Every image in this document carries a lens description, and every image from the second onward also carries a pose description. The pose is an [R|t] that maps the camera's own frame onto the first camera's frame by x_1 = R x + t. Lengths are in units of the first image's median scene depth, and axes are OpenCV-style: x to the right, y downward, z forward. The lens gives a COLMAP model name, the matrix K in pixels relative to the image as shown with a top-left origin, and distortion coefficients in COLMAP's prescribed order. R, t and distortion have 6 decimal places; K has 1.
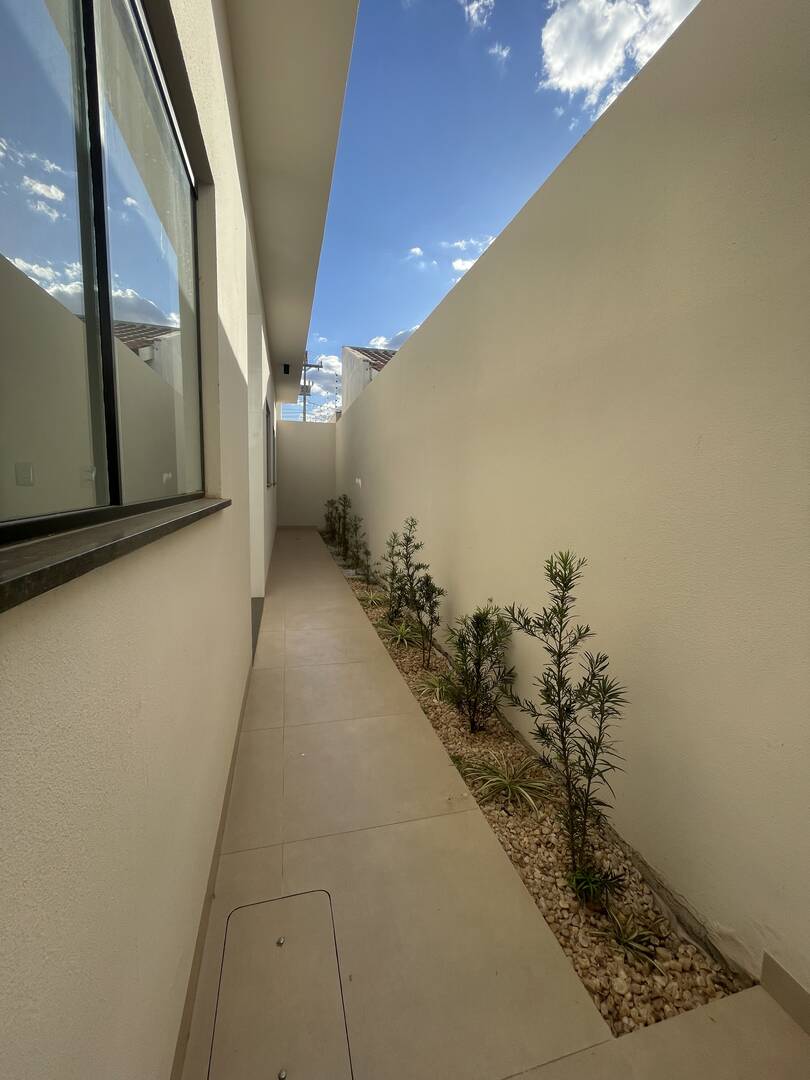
lens RADIAL K [[441.5, 0, 405.0], [0, 441.5, 540.0], [0, 0, 1]] dist [-0.002267, -0.000573]
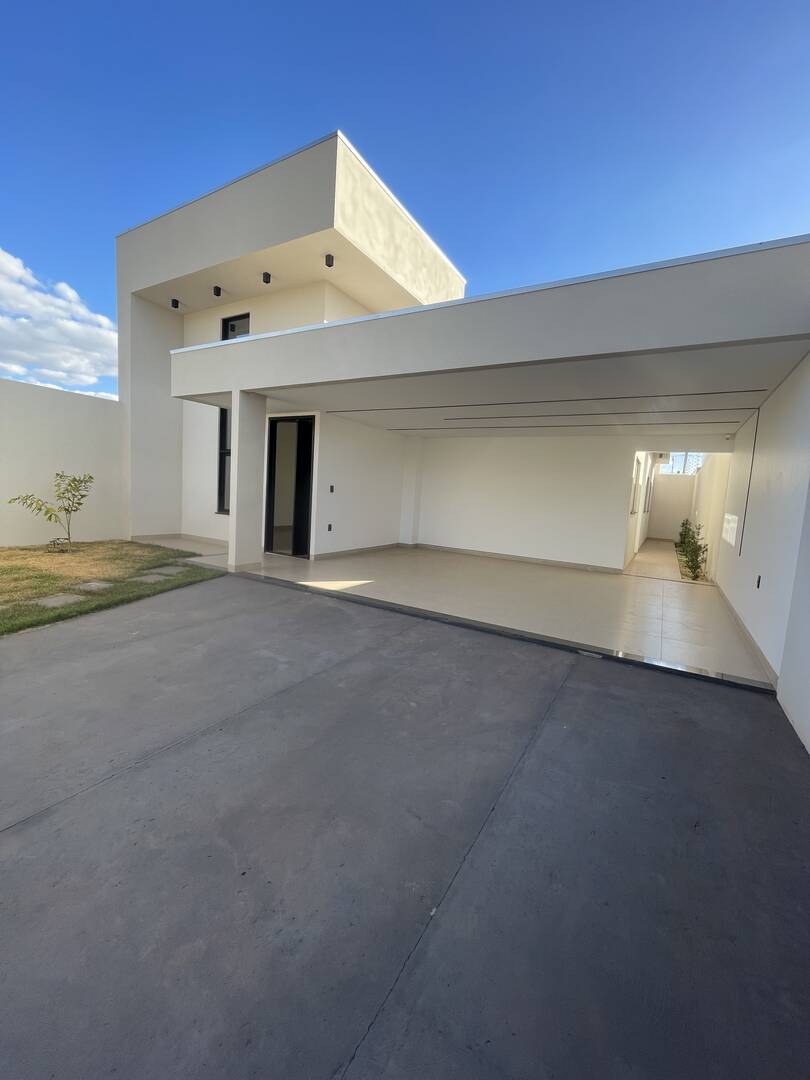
lens RADIAL K [[441.5, 0, 405.0], [0, 441.5, 540.0], [0, 0, 1]] dist [-0.002267, -0.000573]
pose [[0.700958, 0.087885, -0.707767, 0.642408], [-0.130692, 0.991403, -0.006330, 0.282255], [0.701126, 0.096937, 0.706417, -2.052106]]
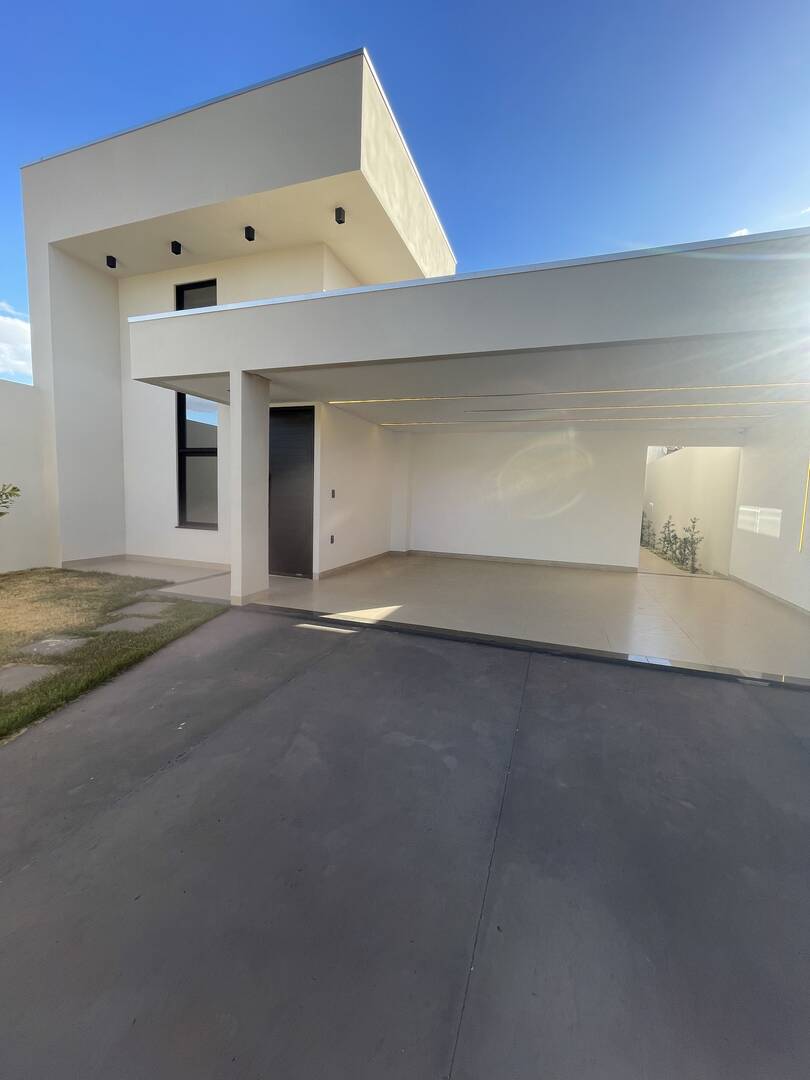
lens RADIAL K [[441.5, 0, 405.0], [0, 441.5, 540.0], [0, 0, 1]] dist [-0.002267, -0.000573]
pose [[0.826533, 0.054030, -0.560289, 0.176564], [-0.079770, 0.996580, -0.021573, 0.274917], [0.557207, 0.062526, 0.828016, -2.127073]]
